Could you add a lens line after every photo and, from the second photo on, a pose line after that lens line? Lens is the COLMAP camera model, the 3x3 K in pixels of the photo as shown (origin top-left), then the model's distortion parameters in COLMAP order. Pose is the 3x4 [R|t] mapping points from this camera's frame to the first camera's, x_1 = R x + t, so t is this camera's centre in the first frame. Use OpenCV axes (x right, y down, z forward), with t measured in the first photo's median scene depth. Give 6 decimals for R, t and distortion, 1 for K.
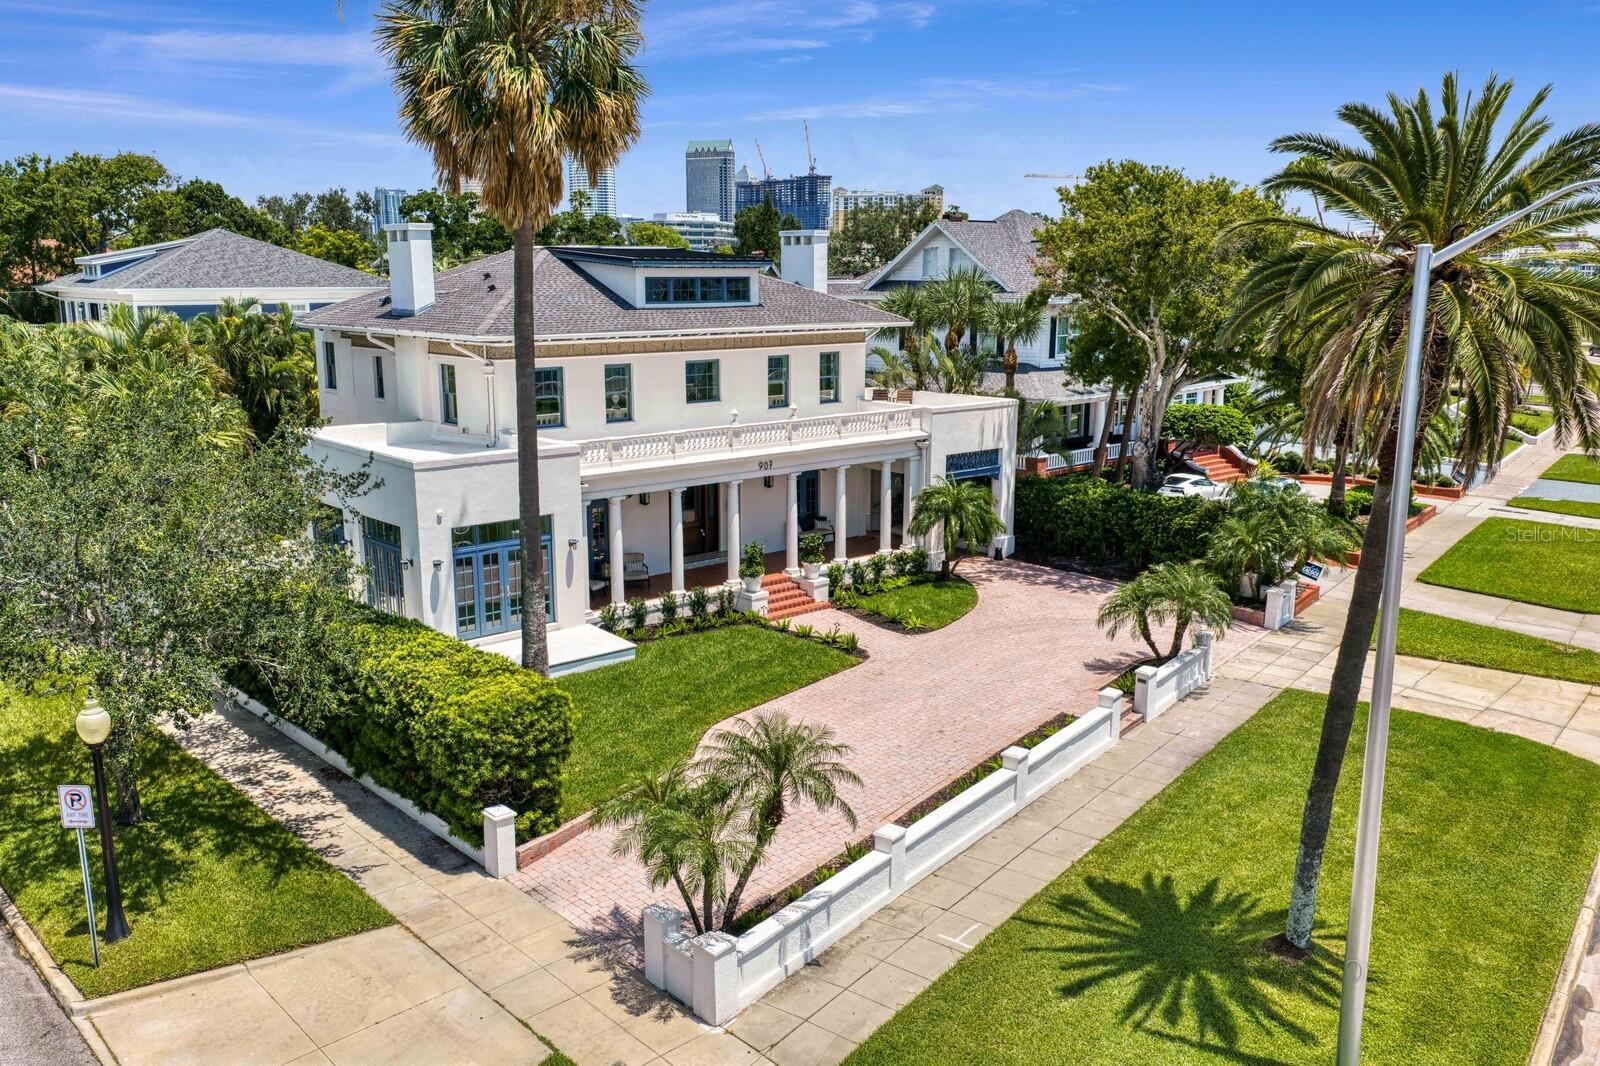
lens RADIAL K [[1300.8, 0, 800.0], [0, 1300.8, 533.0], [0, 0, 1]] dist [-0.001167, 0.001488]
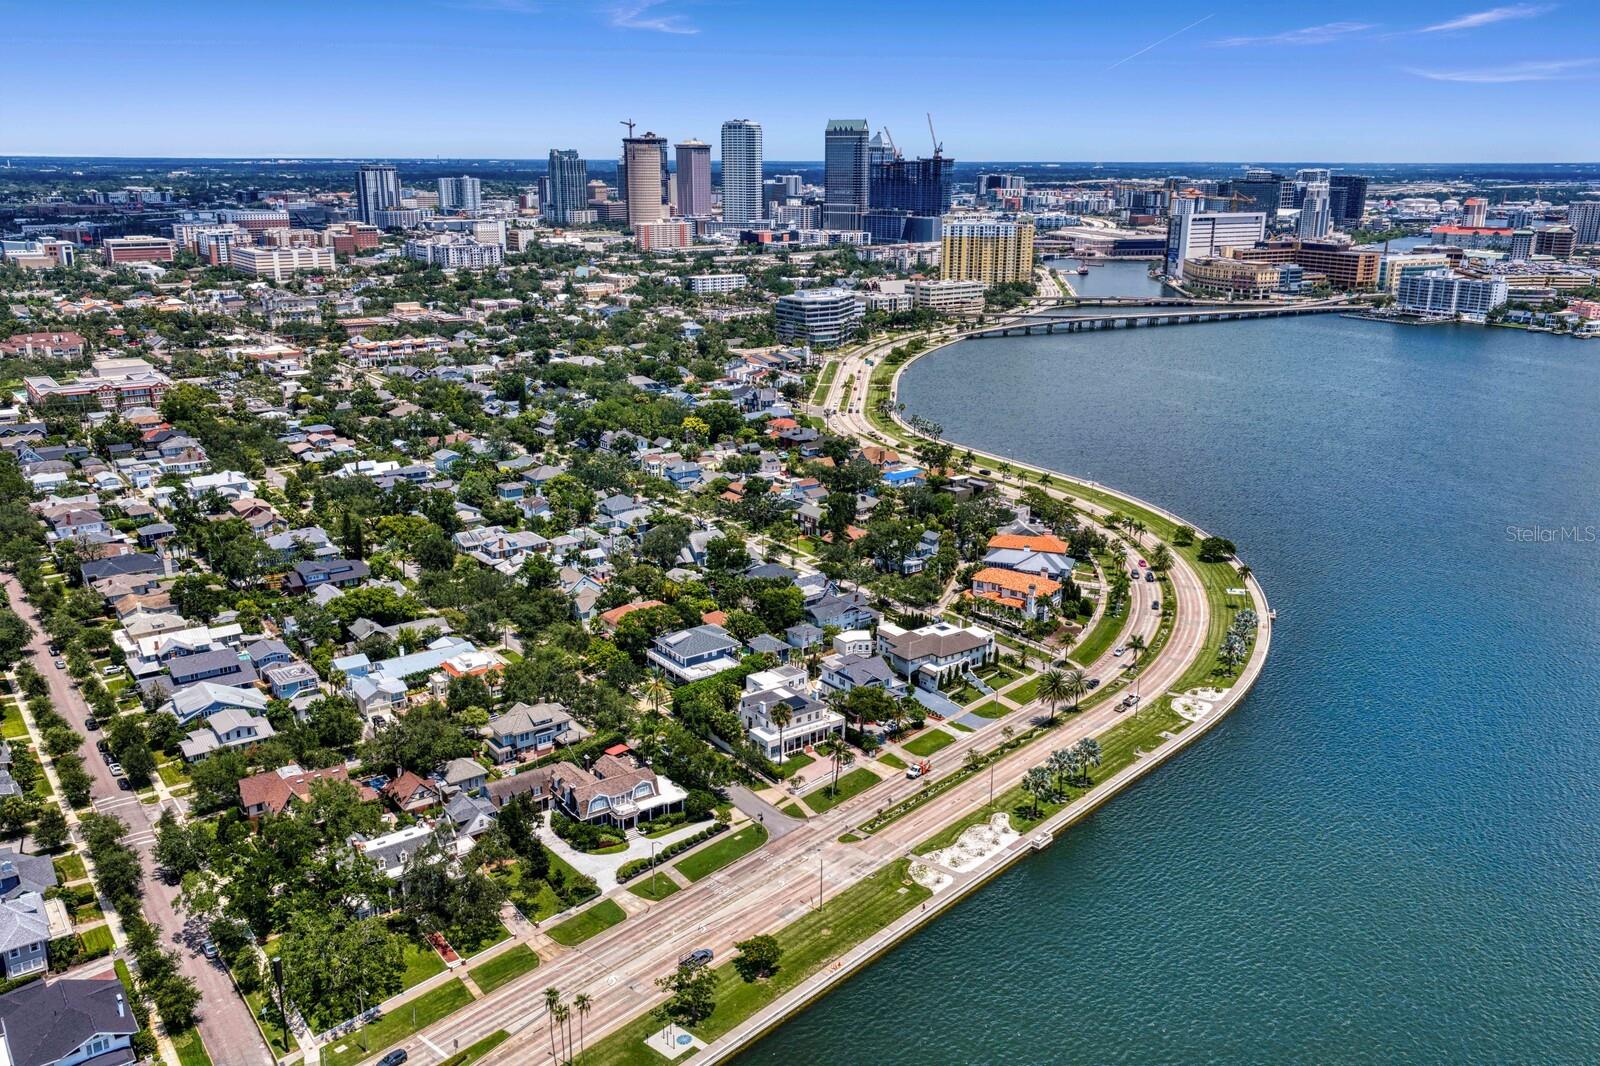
lens RADIAL K [[1300.8, 0, 800.0], [0, 1300.8, 533.0], [0, 0, 1]] dist [-0.001167, 0.001488]
pose [[0.994352, 0.029985, -0.101807, 0.724683], [-0.021277, 0.996106, 0.085563, -2.003778], [0.103976, -0.082914, 0.991118, -6.955335]]
